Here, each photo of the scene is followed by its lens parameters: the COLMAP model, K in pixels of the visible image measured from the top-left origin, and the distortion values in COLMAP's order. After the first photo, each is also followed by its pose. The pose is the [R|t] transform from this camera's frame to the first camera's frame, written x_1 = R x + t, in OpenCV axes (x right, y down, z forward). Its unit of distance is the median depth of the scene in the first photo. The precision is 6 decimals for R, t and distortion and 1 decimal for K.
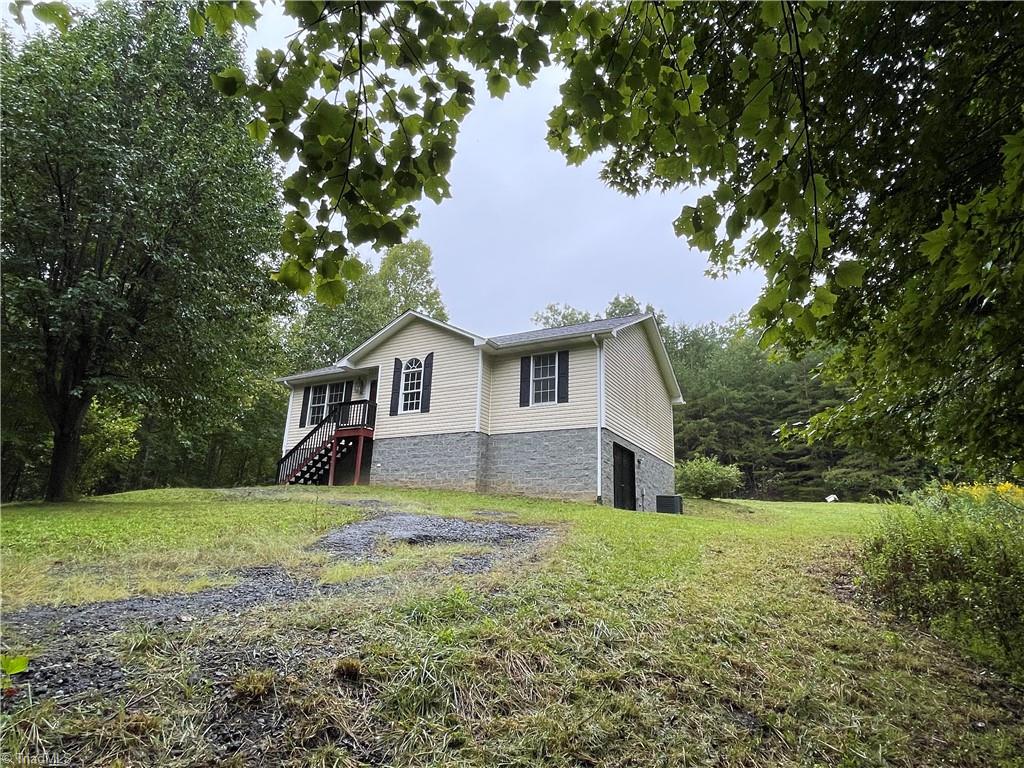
lens RADIAL K [[597.1, 0, 512.0], [0, 597.1, 384.0], [0, 0, 1]] dist [0.004222, -0.000132]
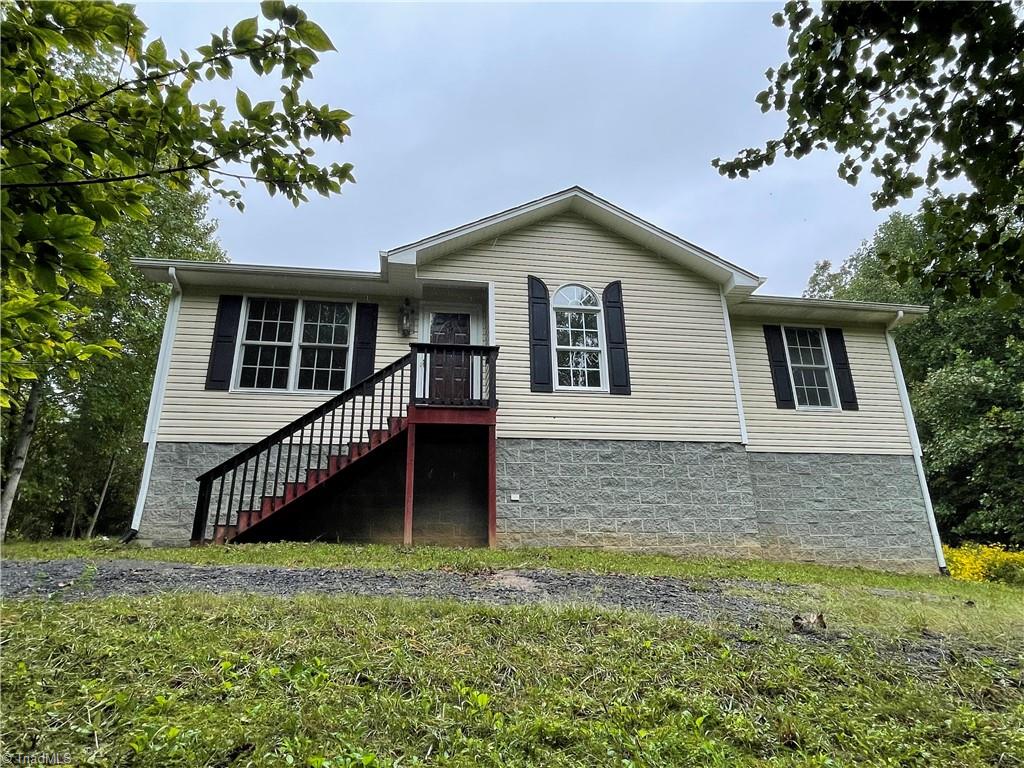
lens RADIAL K [[597.1, 0, 512.0], [0, 597.1, 384.0], [0, 0, 1]] dist [0.004222, -0.000132]
pose [[0.784440, 0.154720, 0.600596, -0.501547], [-0.122288, 0.987958, -0.094788, 0.094530], [-0.608029, 0.000910, 0.793914, 0.648428]]
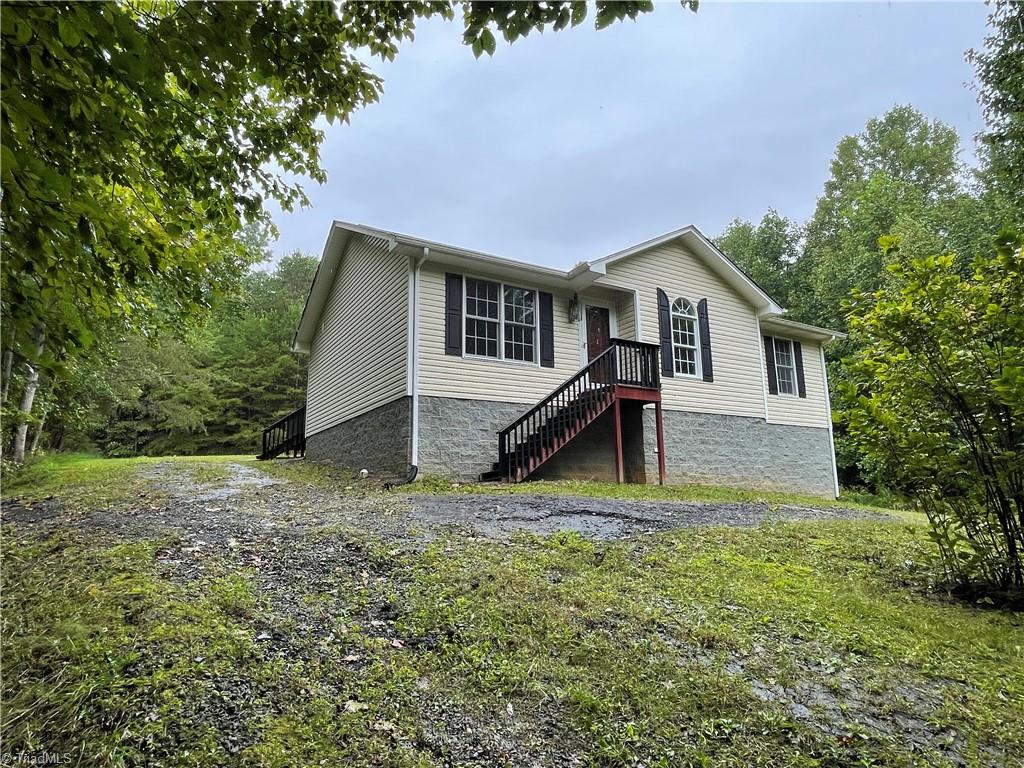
lens RADIAL K [[597.1, 0, 512.0], [0, 597.1, 384.0], [0, 0, 1]] dist [0.004222, -0.000132]
pose [[0.500519, 0.123572, 0.856861, -0.858006], [-0.202249, 0.979063, -0.023055, 0.112002], [-0.841770, -0.161759, 0.515031, 0.809192]]
